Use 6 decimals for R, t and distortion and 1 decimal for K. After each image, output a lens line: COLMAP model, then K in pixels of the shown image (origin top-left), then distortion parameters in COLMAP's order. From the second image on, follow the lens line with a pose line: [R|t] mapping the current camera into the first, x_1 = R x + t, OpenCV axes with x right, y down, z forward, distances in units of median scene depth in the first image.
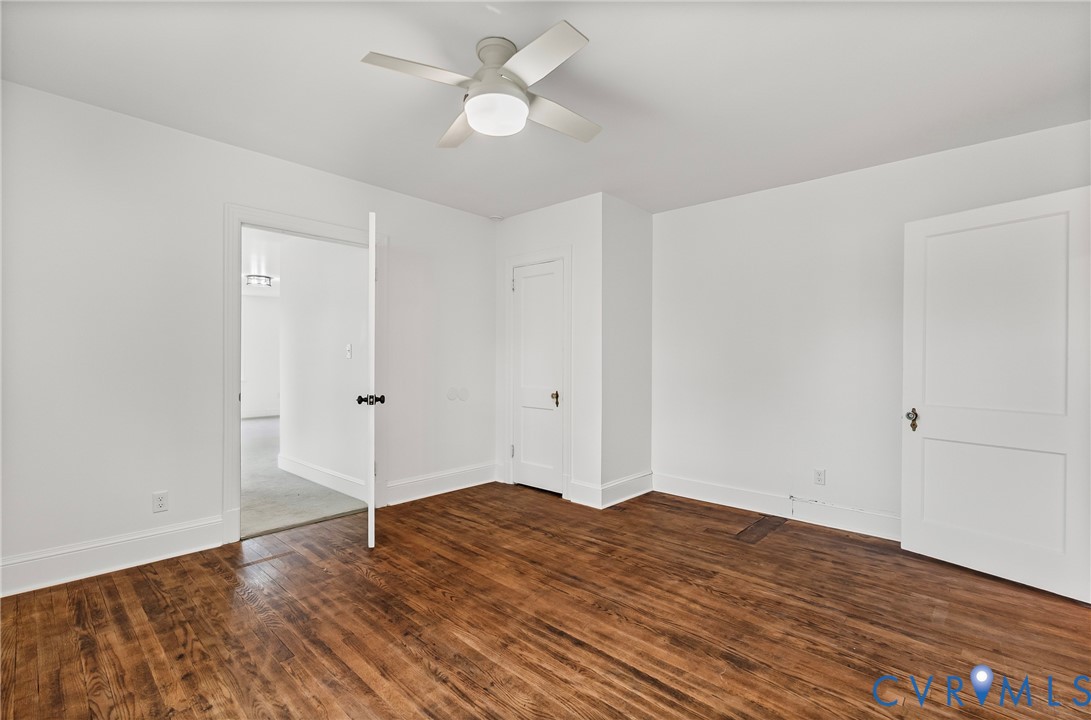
lens RADIAL K [[483.6, 0, 551.3], [0, 483.6, 361.9], [0, 0, 1]] dist [-0.013065, 0.001674]
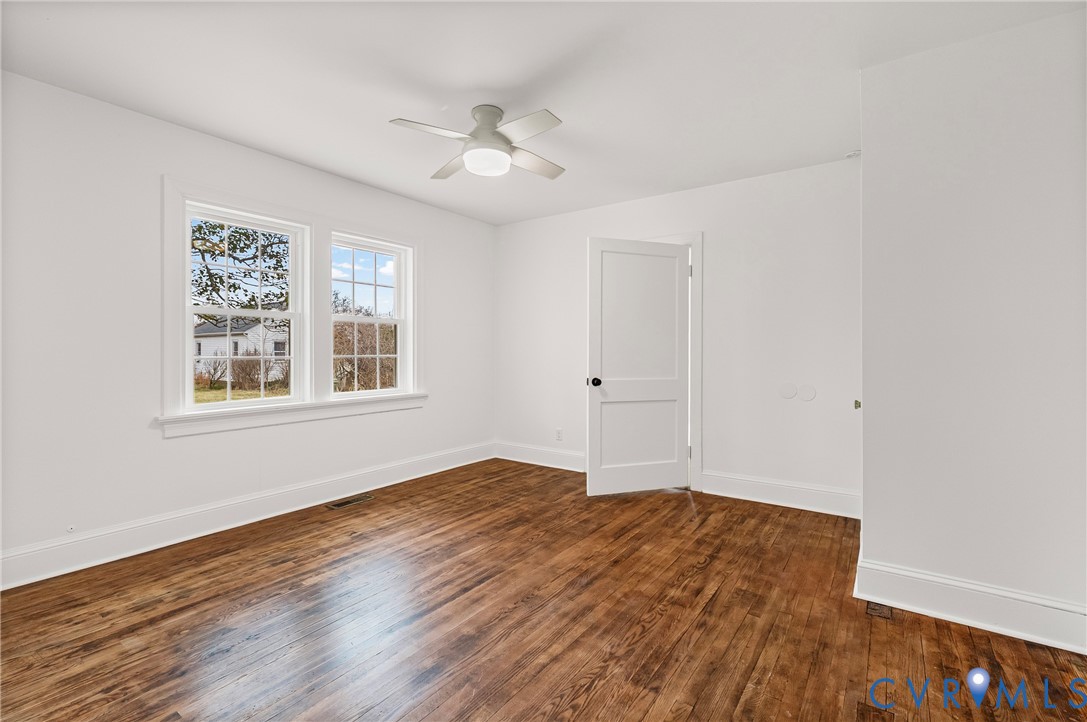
lens RADIAL K [[481.8, 0, 547.0], [0, 481.8, 355.6], [0, 0, 1]] dist [-0.013065, 0.001674]
pose [[0.132656, 0.007123, -0.991136, 0.943756], [-0.005880, 0.999962, 0.006399, 0.000465], [0.991145, 0.004979, 0.132693, 0.783880]]
